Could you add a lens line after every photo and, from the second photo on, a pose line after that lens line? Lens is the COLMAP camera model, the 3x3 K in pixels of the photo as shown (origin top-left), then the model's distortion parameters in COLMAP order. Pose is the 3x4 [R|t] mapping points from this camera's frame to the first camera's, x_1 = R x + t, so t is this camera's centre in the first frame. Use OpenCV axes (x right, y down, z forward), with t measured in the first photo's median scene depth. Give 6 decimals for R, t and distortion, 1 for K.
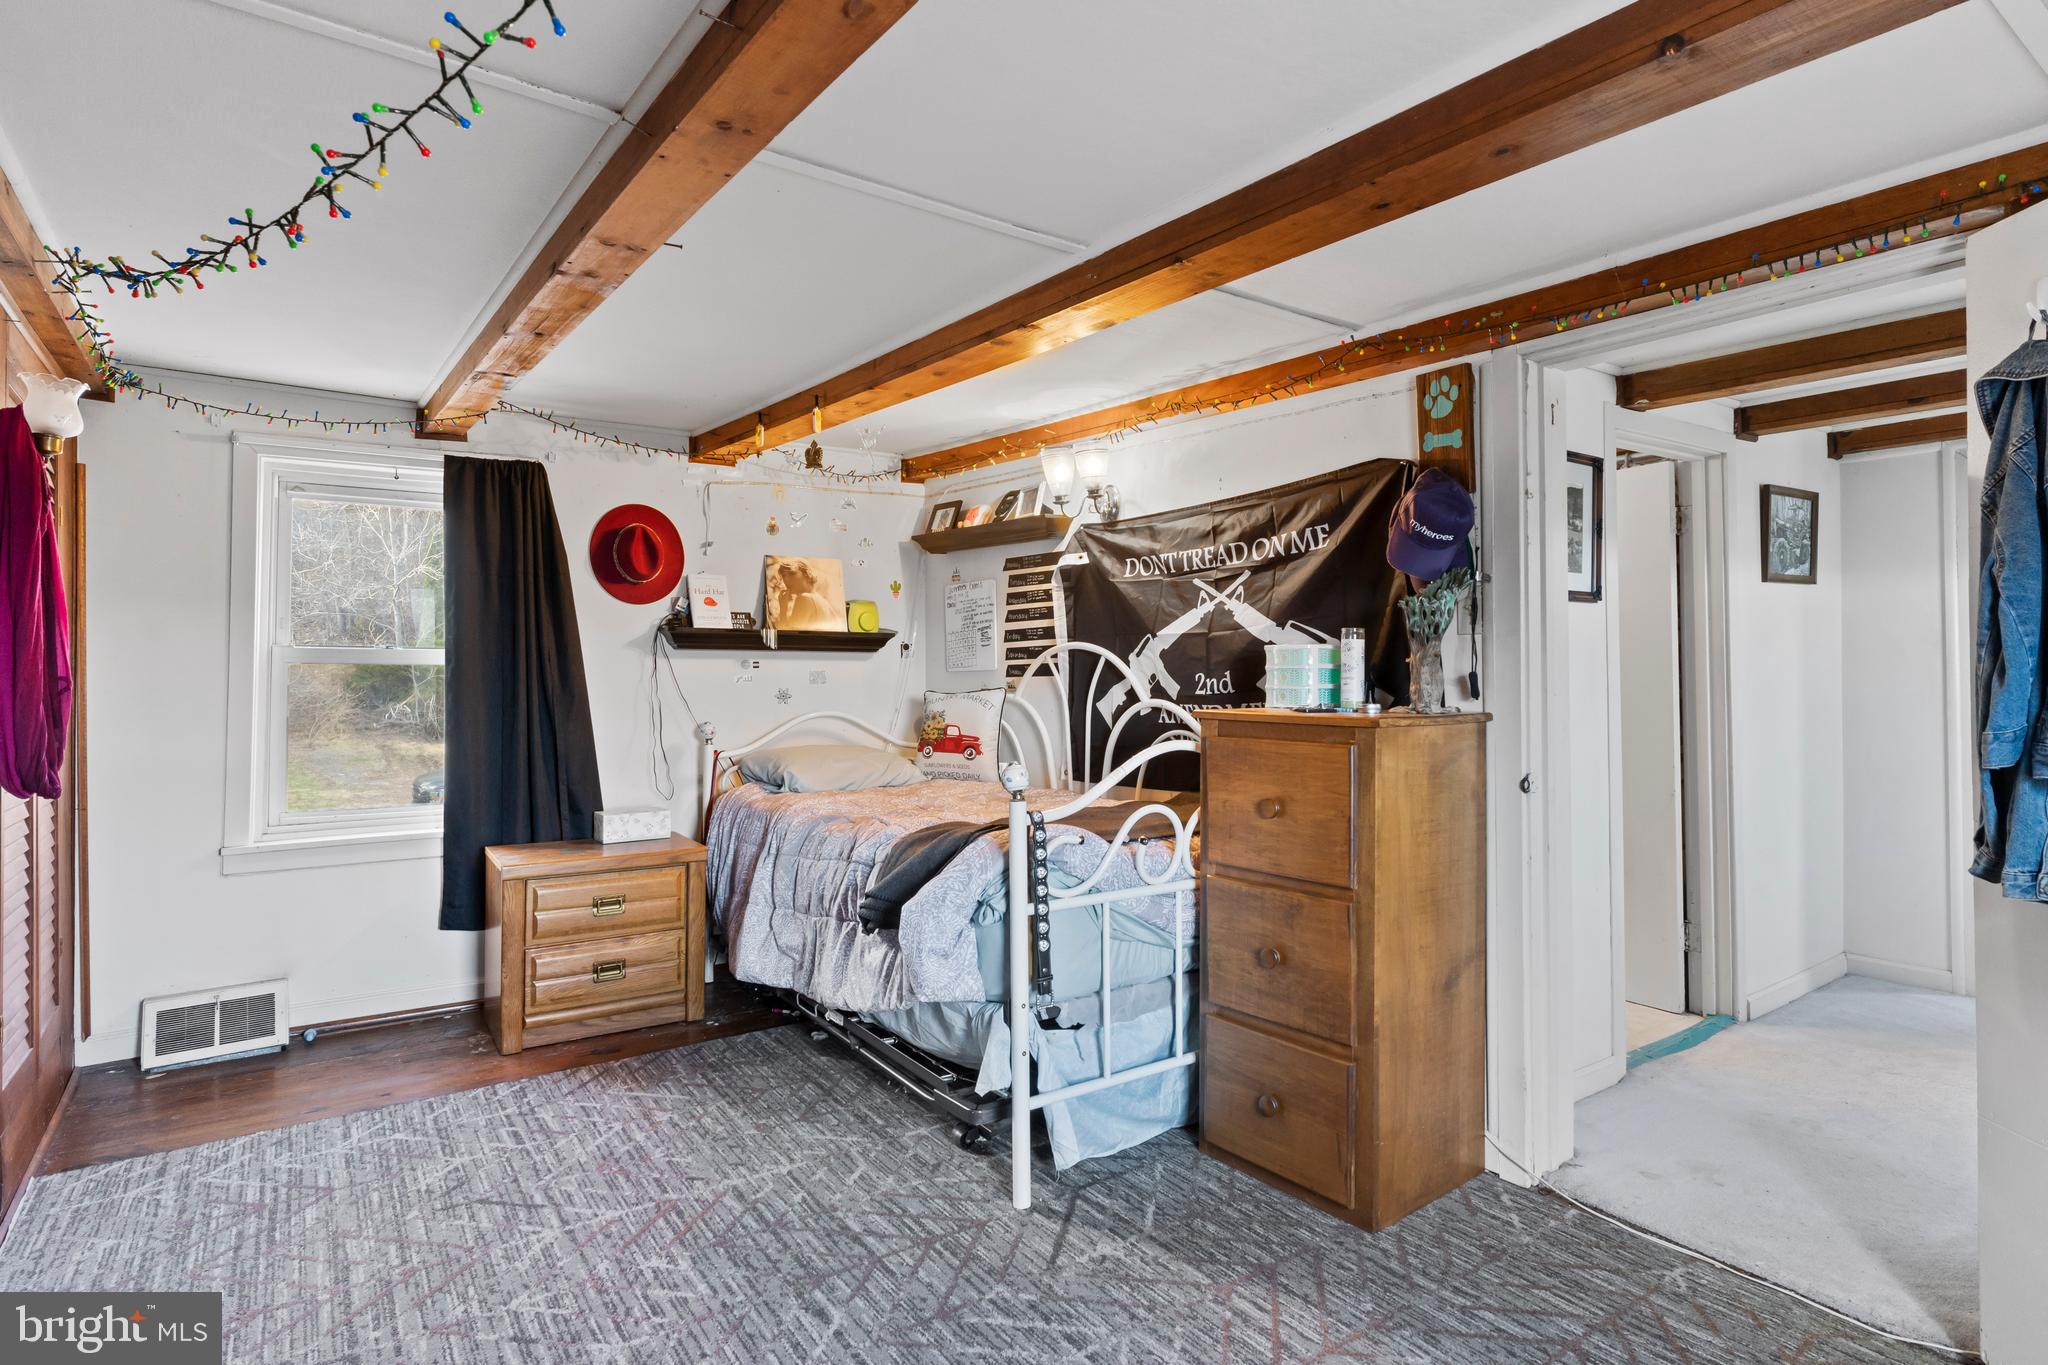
lens RADIAL K [[1054.4, 0, 1018.6], [0, 1054.4, 666.2], [0, 0, 1]] dist [-0.002720, 0.000475]
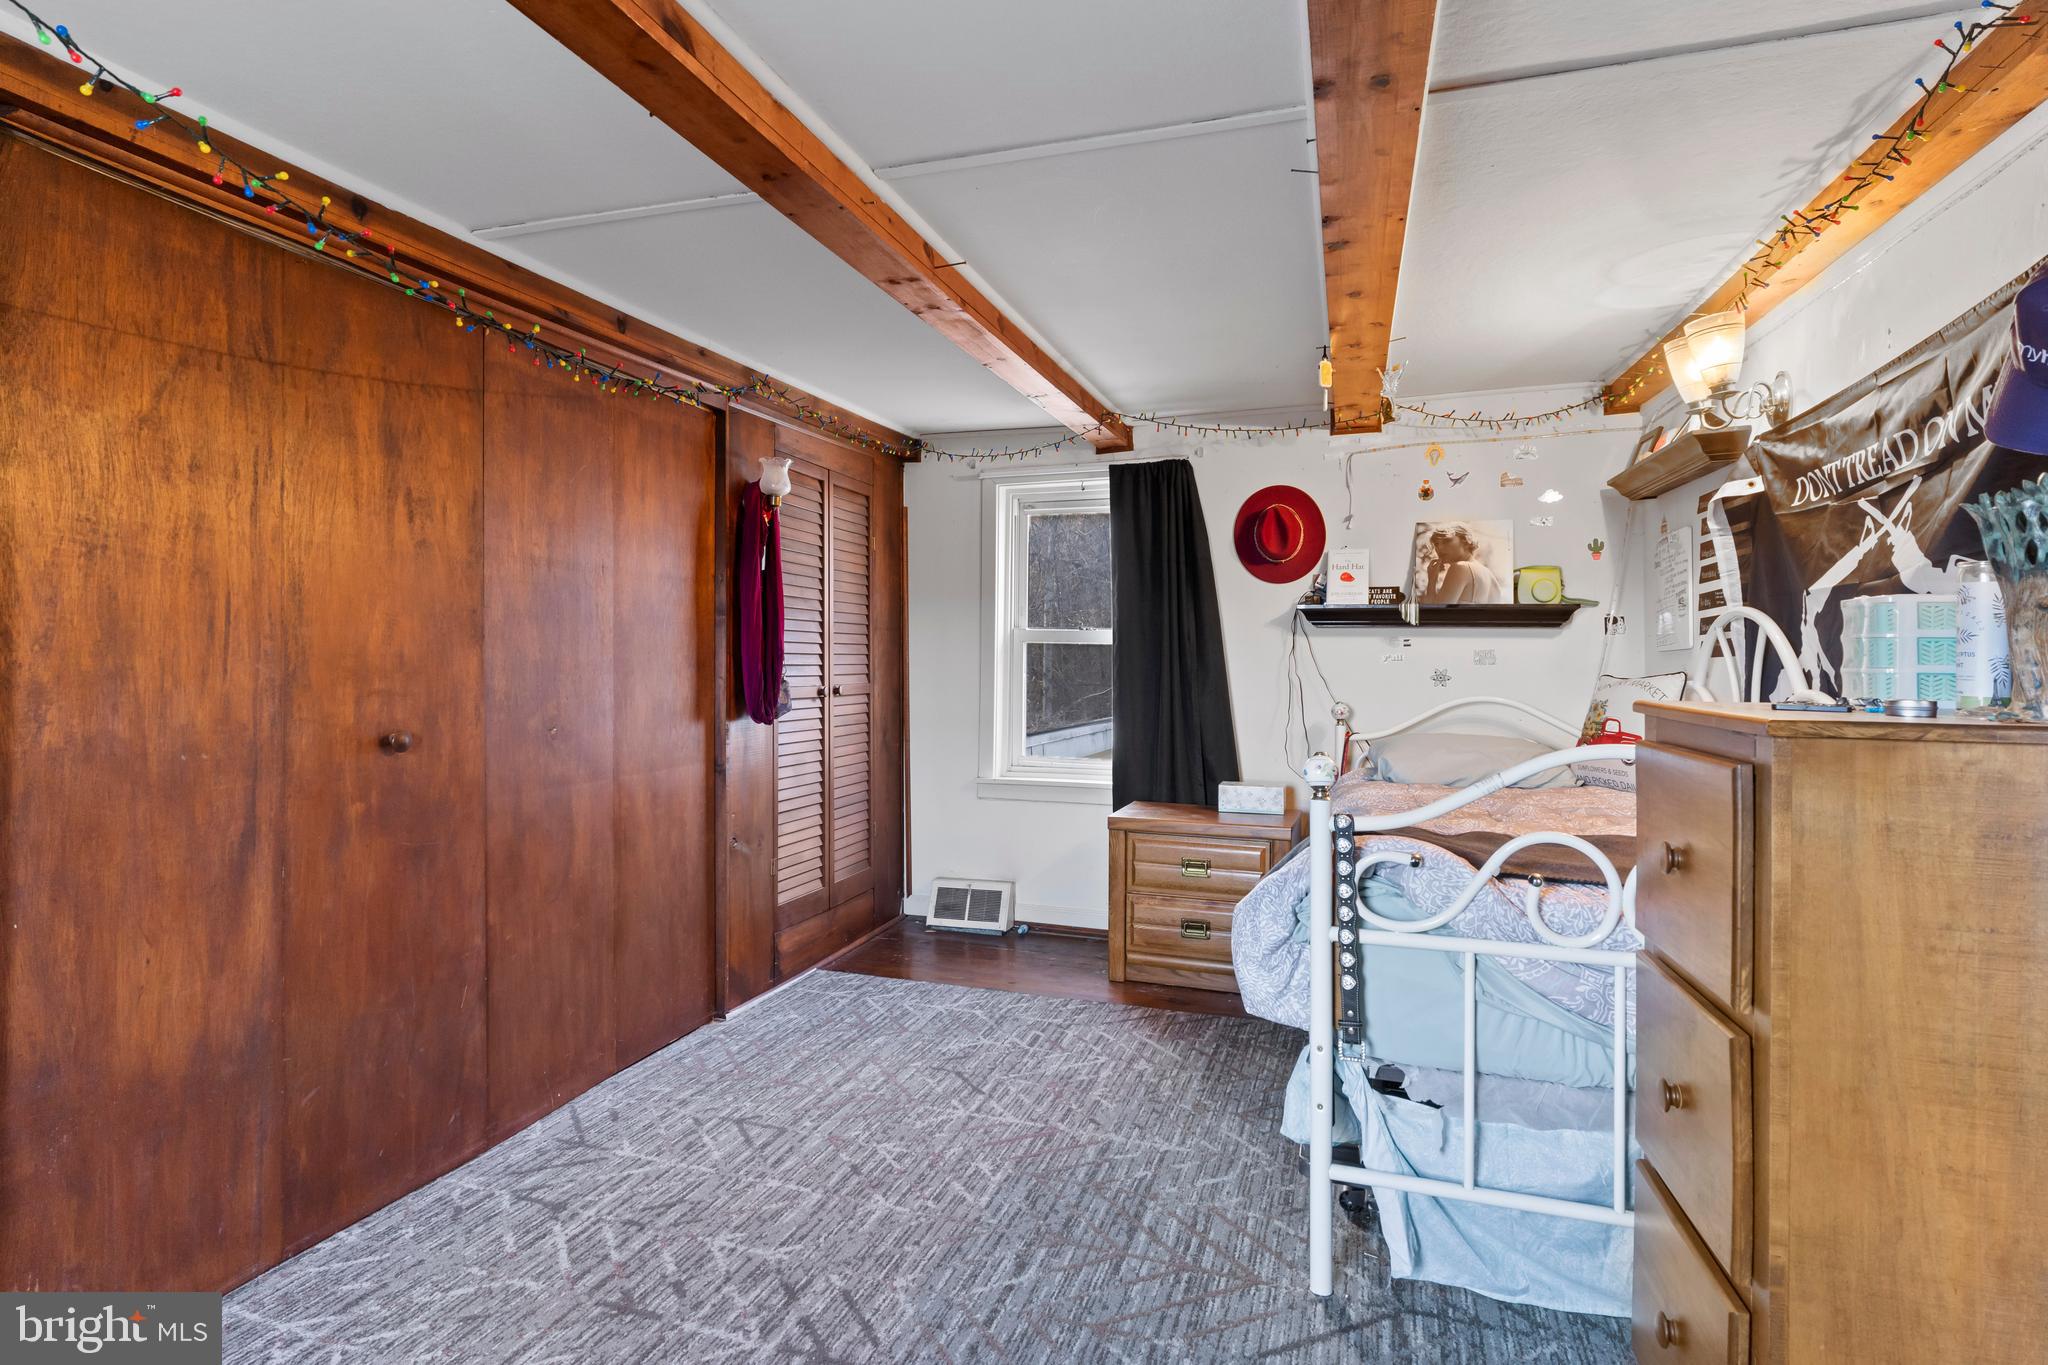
lens RADIAL K [[1060.0, 0, 1022.8], [0, 1060.0, 654.7], [0, 0, 1]] dist [-0.004863, 0.001665]
pose [[0.593297, 0.004401, -0.804972, 0.401716], [-0.003763, 0.999989, 0.002694, 0.010431], [0.804975, 0.001431, 0.593307, 0.244105]]
